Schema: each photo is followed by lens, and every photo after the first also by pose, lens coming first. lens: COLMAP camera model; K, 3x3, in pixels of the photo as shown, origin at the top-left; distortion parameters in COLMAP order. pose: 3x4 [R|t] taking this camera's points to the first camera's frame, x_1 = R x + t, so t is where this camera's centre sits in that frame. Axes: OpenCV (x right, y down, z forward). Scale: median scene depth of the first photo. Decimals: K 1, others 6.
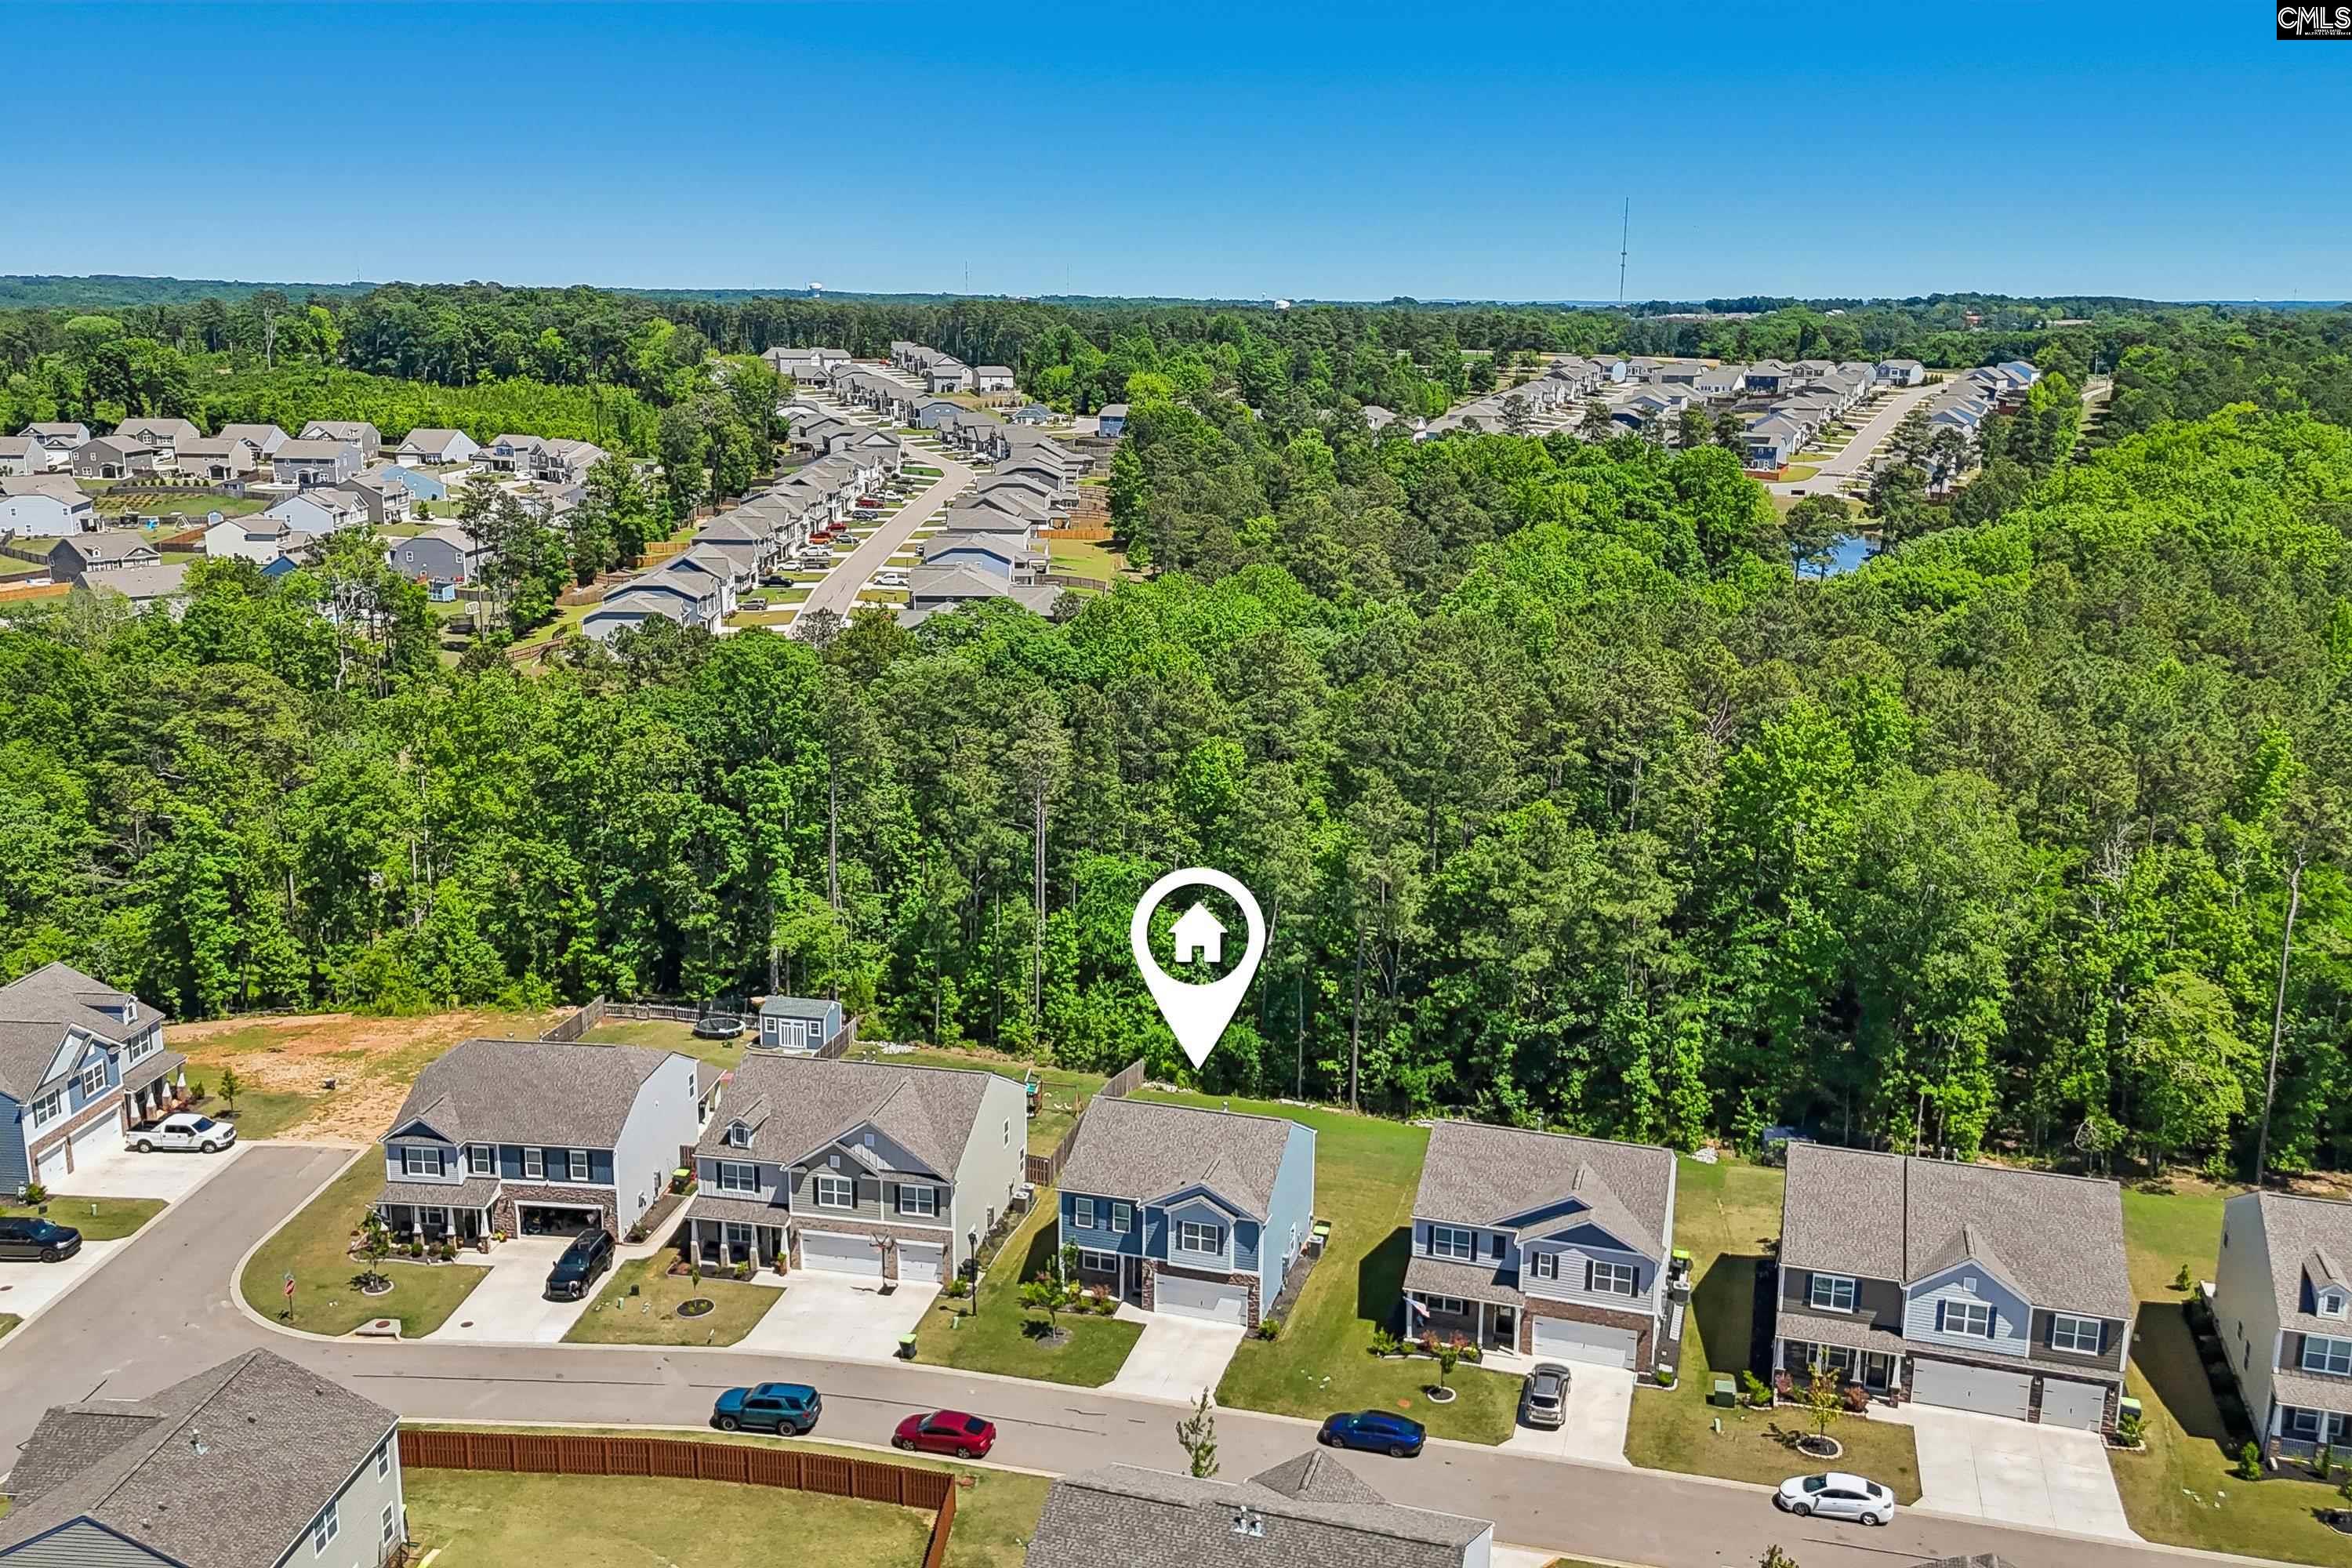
lens RADIAL K [[2071.1, 0, 1176.0], [0, 2071.1, 784.0], [0, 0, 1]] dist [0.061154, -0.011922]
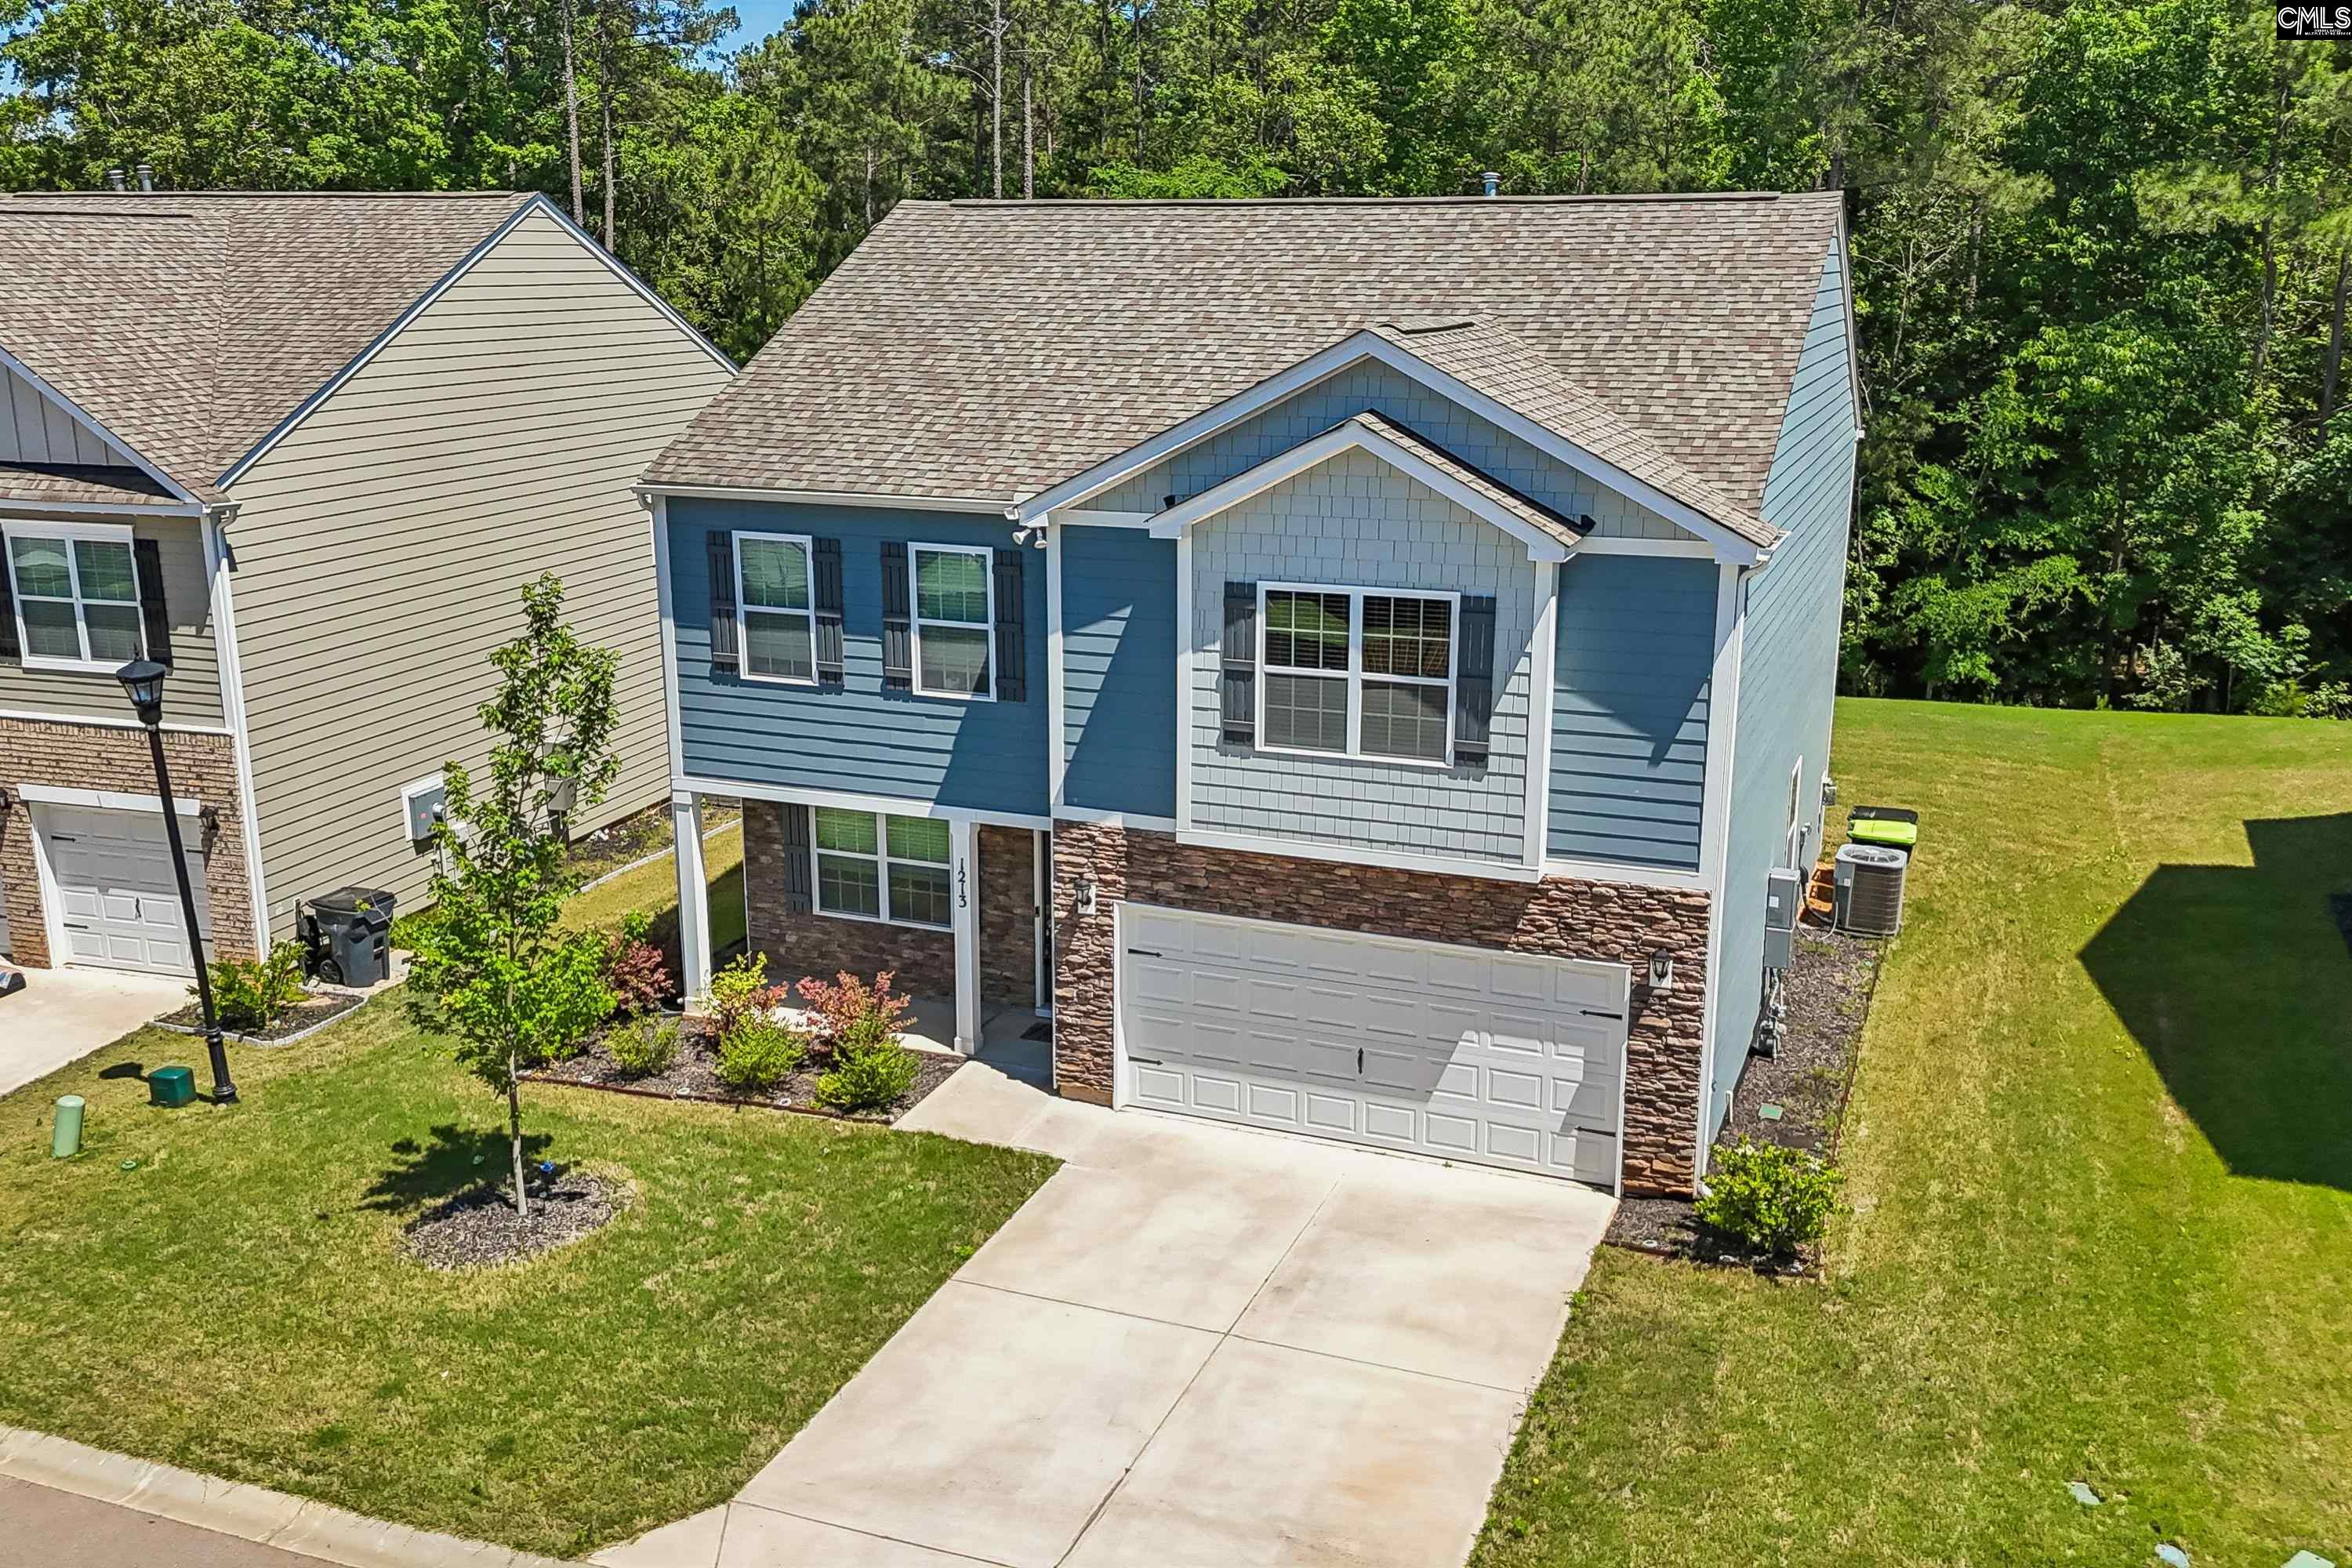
lens RADIAL K [[2071.1, 0, 1176.0], [0, 2071.1, 784.0], [0, 0, 1]] dist [0.061154, -0.011922]
pose [[0.996283, 0.015640, -0.084708, 0.011294], [-0.014587, 0.999809, 0.013040, 0.222829], [0.084896, -0.011756, 0.996321, 0.814625]]
